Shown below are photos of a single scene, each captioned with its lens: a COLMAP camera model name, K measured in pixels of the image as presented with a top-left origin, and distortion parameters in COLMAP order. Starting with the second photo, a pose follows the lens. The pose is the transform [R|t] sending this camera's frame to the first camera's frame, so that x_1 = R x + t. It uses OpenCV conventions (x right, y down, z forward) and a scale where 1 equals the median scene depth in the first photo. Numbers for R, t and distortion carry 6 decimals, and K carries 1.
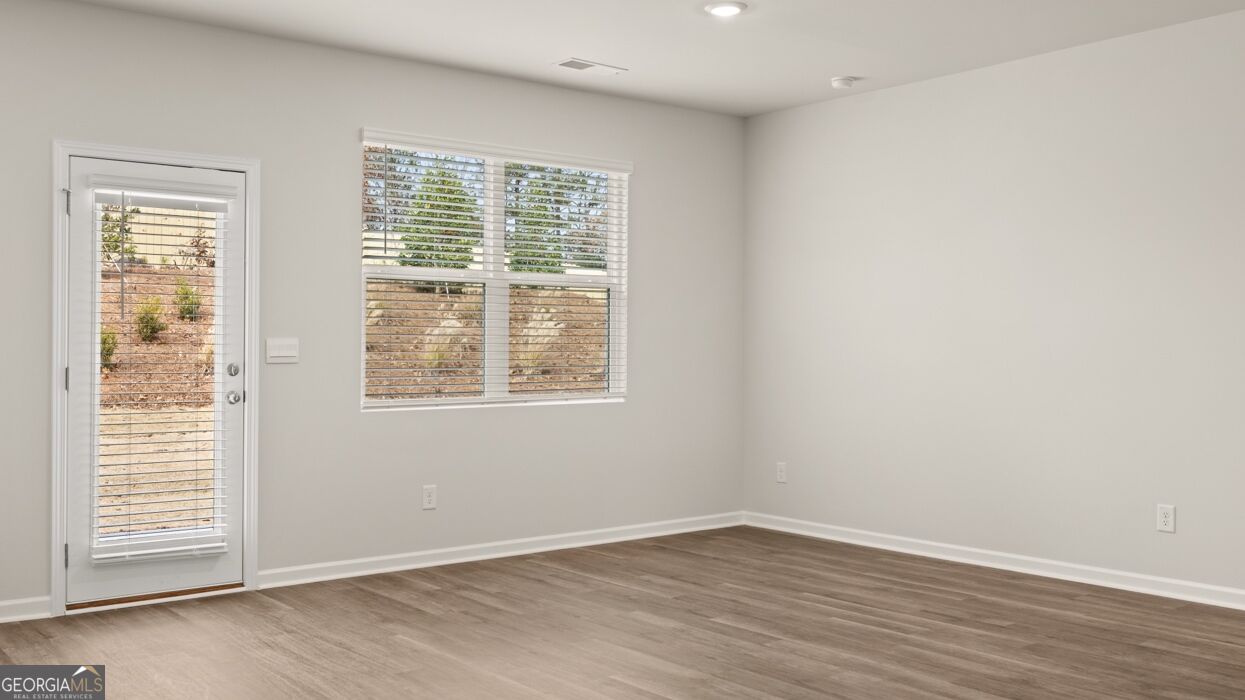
lens RADIAL K [[1131.1, 0, 617.8], [0, 1131.1, 341.0], [0, 0, 1]] dist [-0.003817, -0.002598]
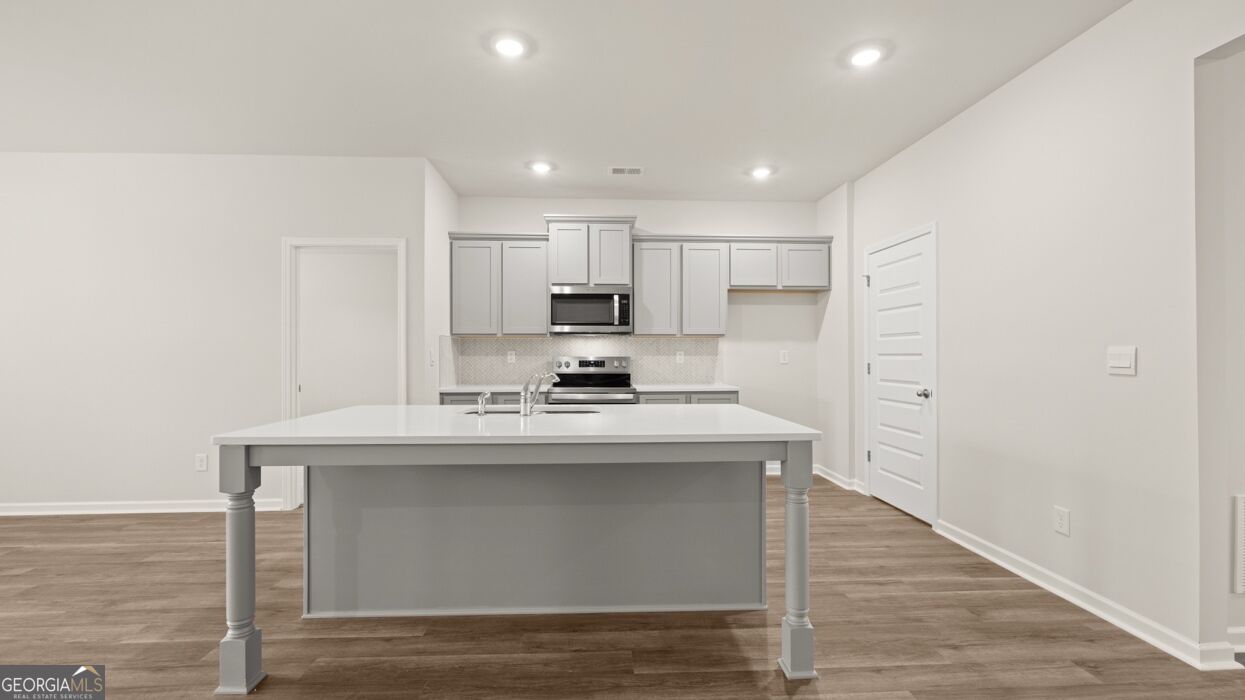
lens RADIAL K [[515.7, 0, 616.5], [0, 515.7, 351.9], [0, 0, 1]] dist [-0.003153, -0.000490]
pose [[0.583156, 0.001191, 0.812360, 0.232607], [-0.002631, 0.999996, 0.000423, -0.001219], [-0.812356, -0.002385, 0.583157, 0.099556]]
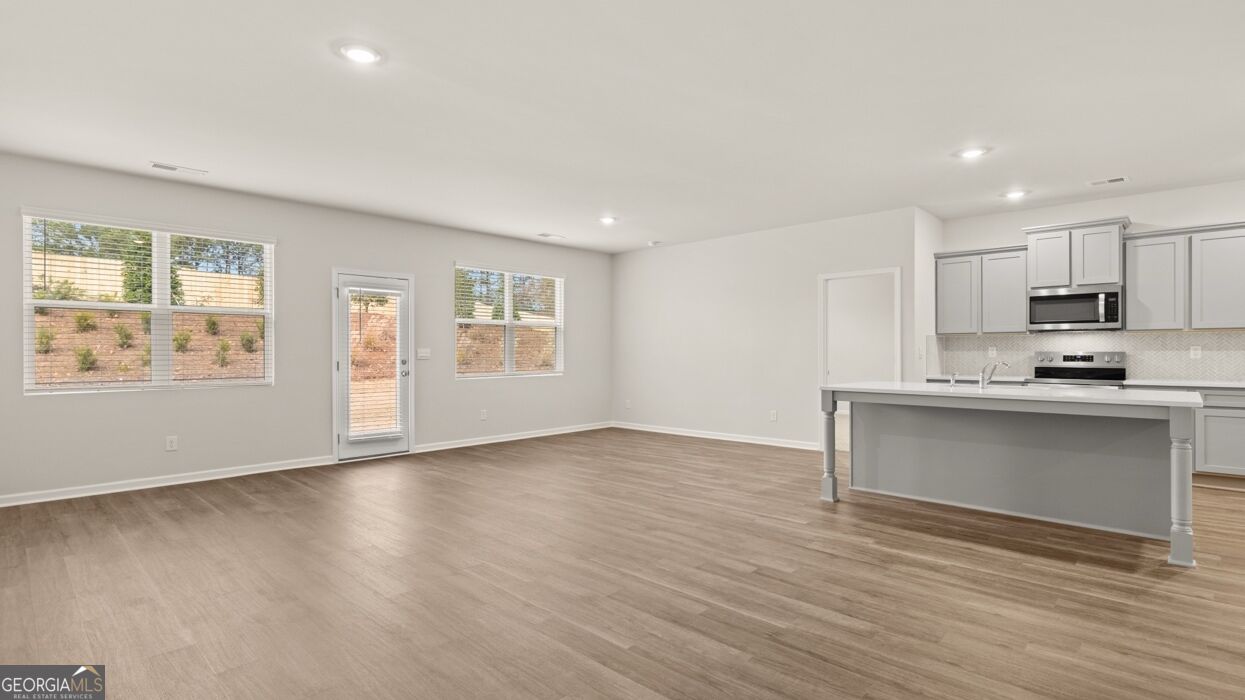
lens RADIAL K [[602.4, 0, 627.0], [0, 602.4, 353.9], [0, 0, 1]] dist [0.005614, 0.000933]
pose [[0.988622, -0.005110, 0.150336, -0.062238], [0.003775, 0.999951, 0.009162, -0.001777], [-0.150375, -0.008491, 0.988593, -0.329440]]
